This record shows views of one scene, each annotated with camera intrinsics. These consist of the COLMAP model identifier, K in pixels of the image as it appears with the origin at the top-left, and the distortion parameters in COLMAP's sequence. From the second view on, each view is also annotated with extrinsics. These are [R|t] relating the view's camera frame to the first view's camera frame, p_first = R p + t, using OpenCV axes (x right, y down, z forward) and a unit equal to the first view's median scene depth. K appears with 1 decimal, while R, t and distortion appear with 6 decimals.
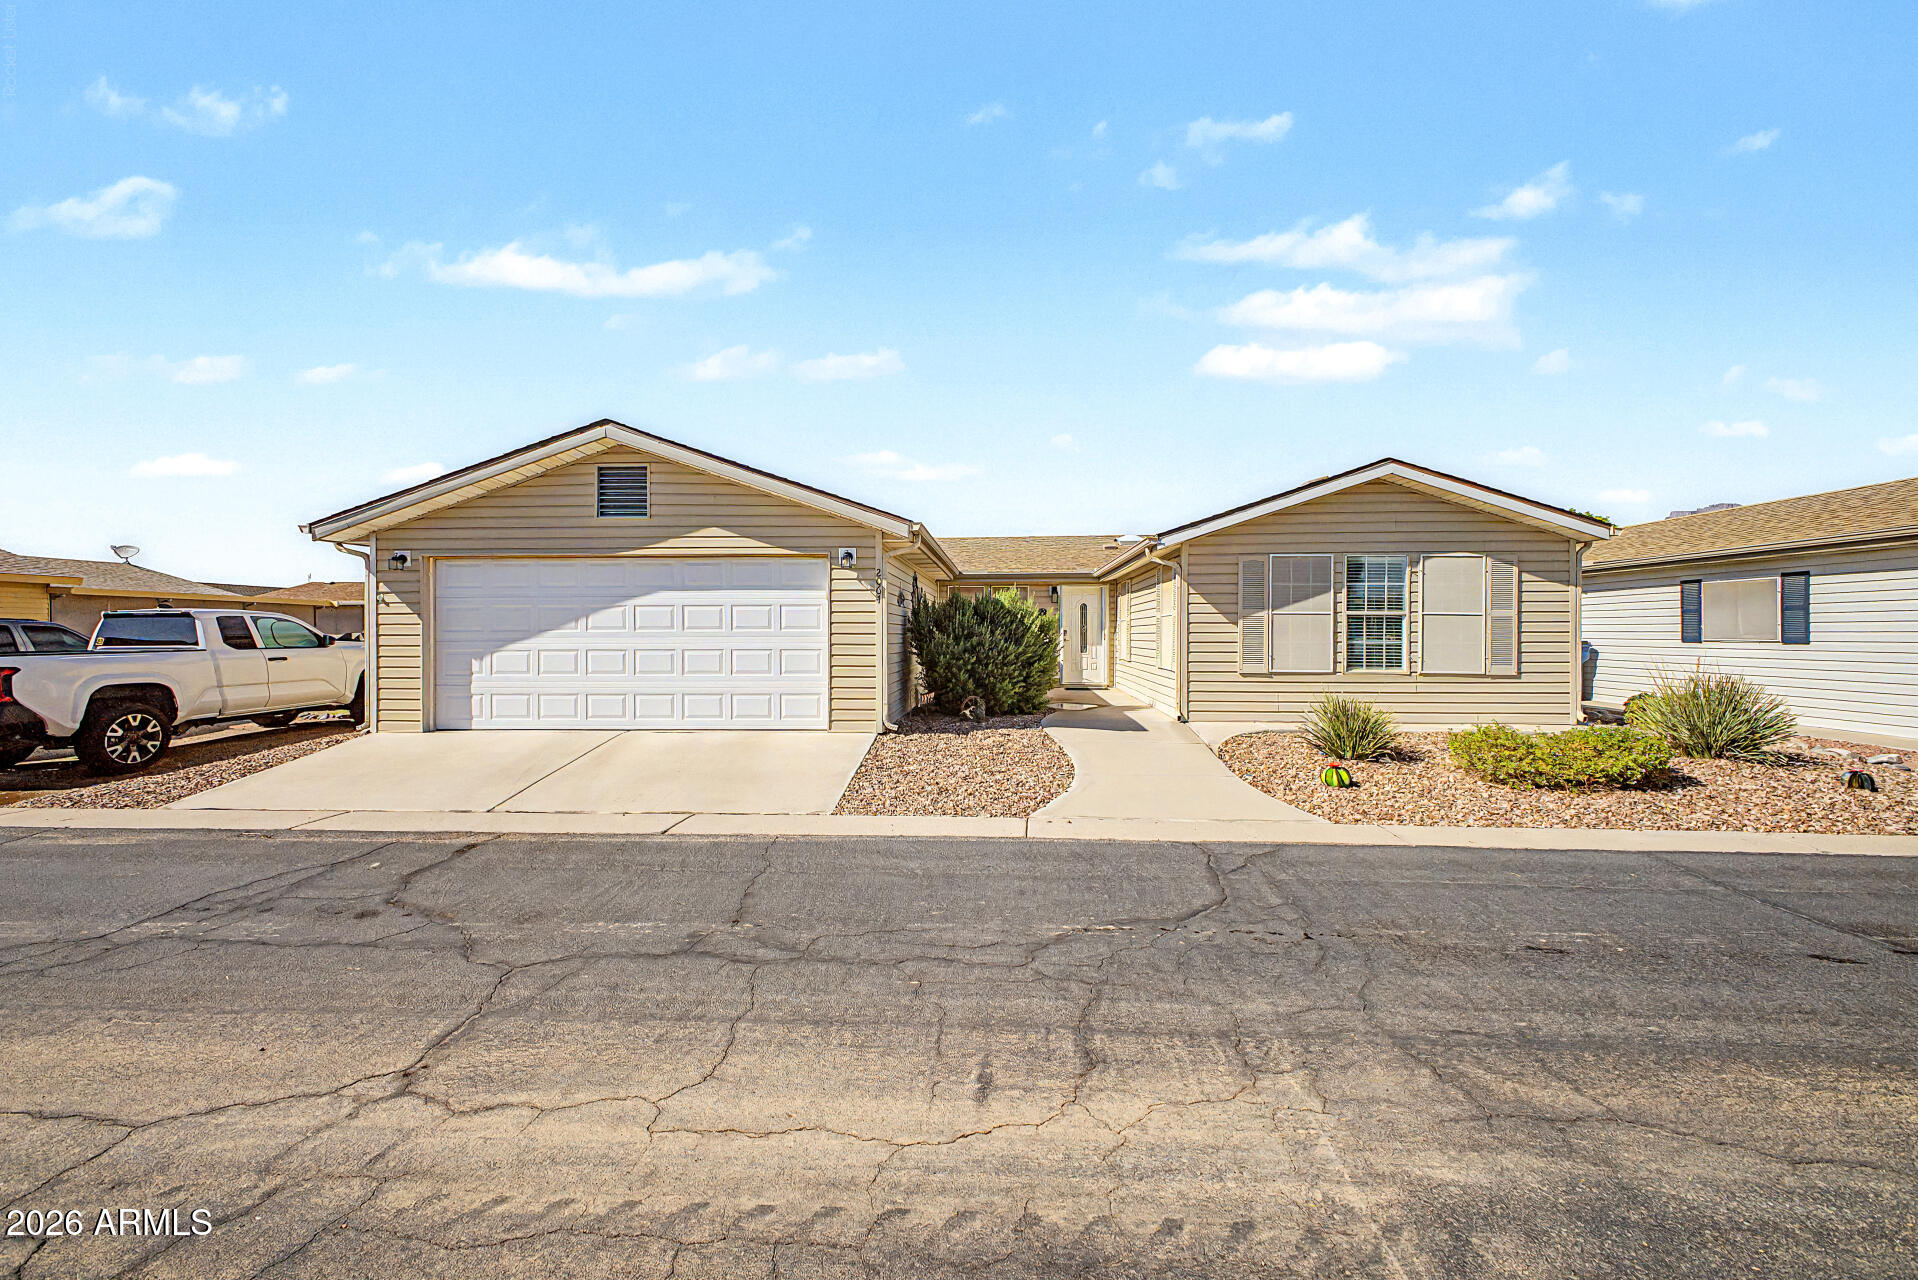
lens RADIAL K [[785.1, 0, 959.3], [0, 785.1, 617.2], [0, 0, 1]] dist [0.010750, -0.000285]
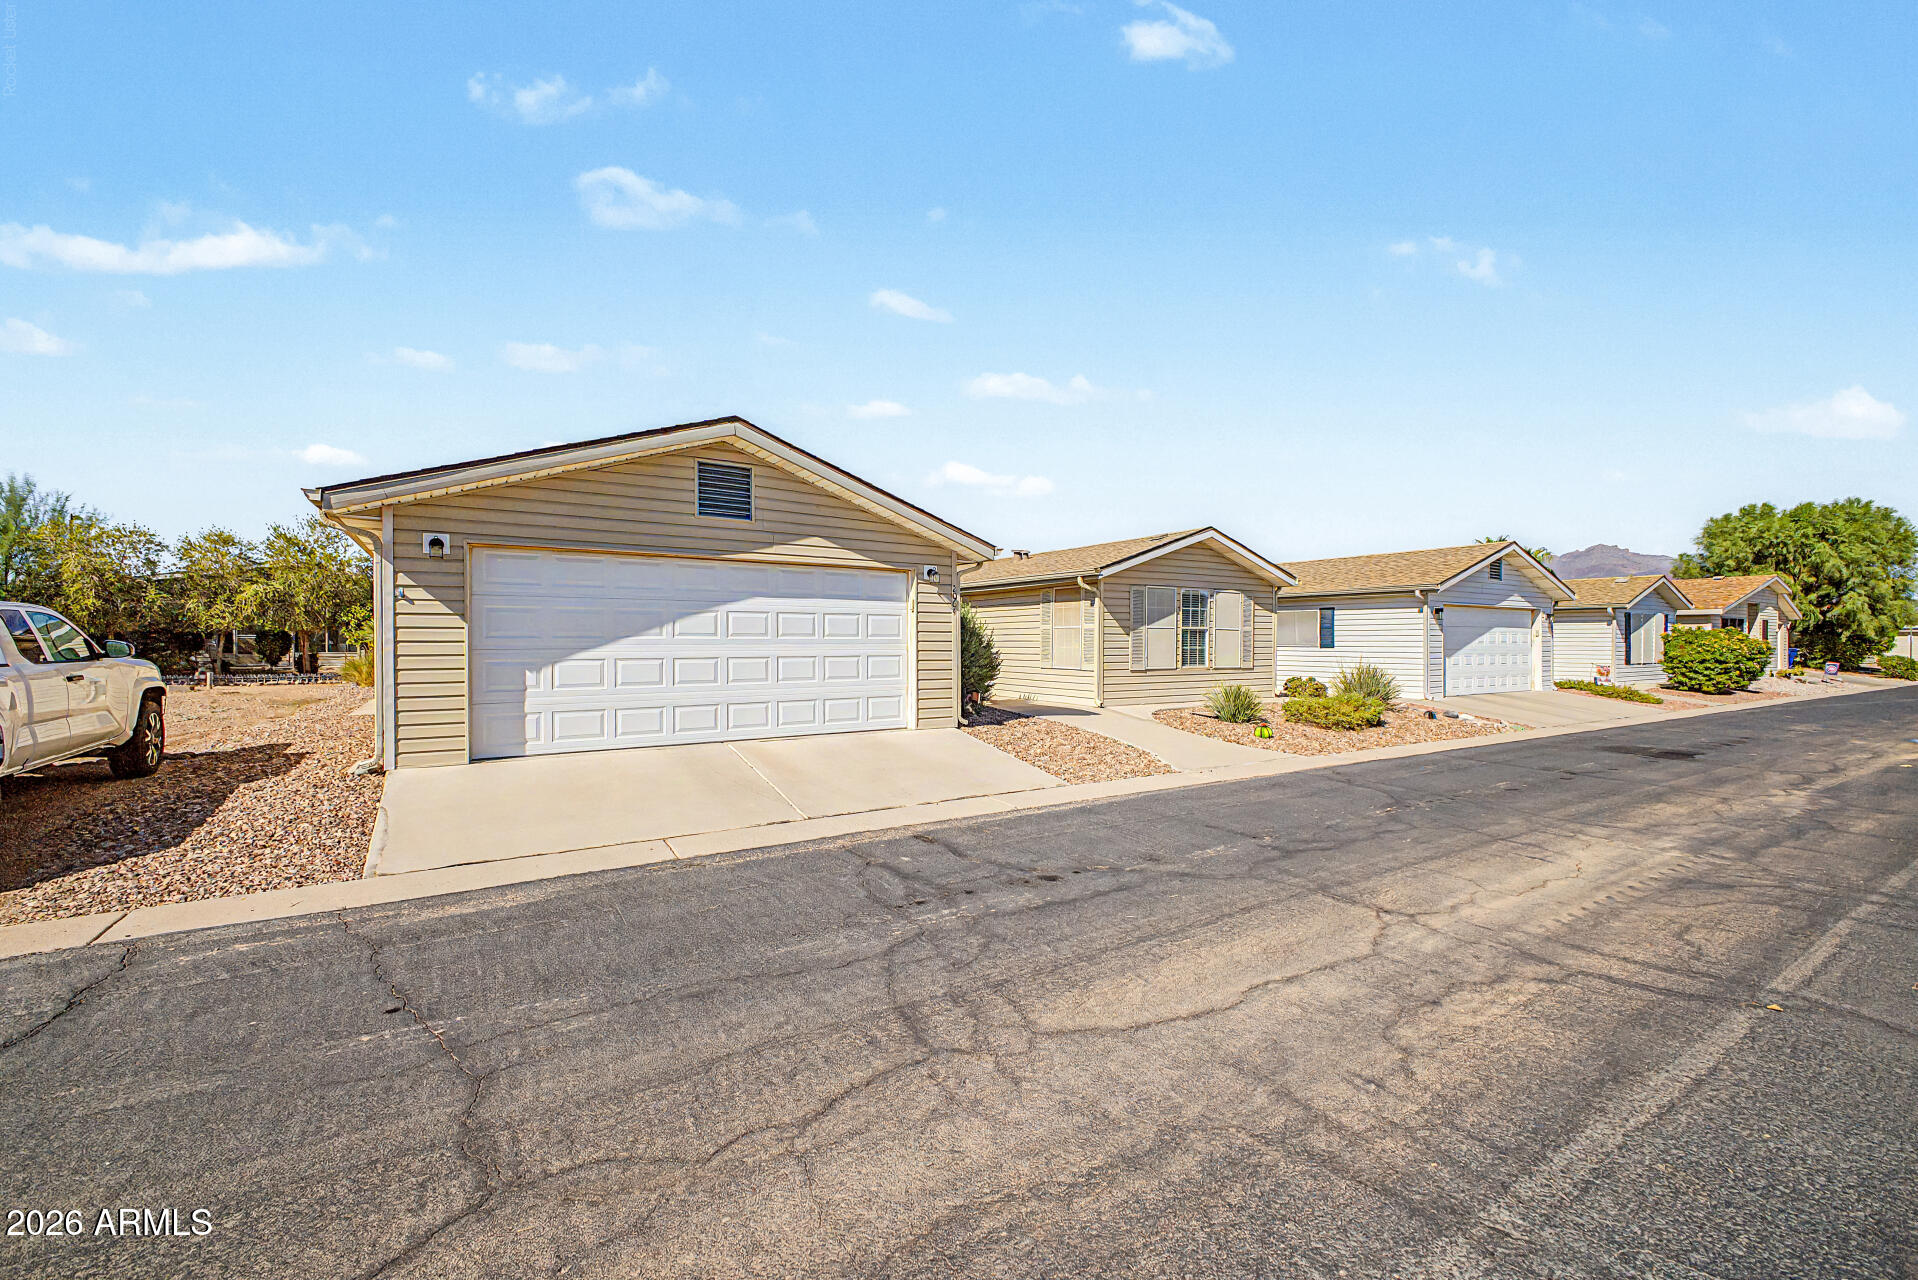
lens RADIAL K [[785.1, 0, 959.3], [0, 785.1, 617.2], [0, 0, 1]] dist [0.010750, -0.000285]
pose [[0.806946, 0.020376, 0.590274, -0.741171], [-0.014431, 0.999787, -0.014783, 0.002577], [-0.590449, 0.003411, 0.807068, 0.064367]]
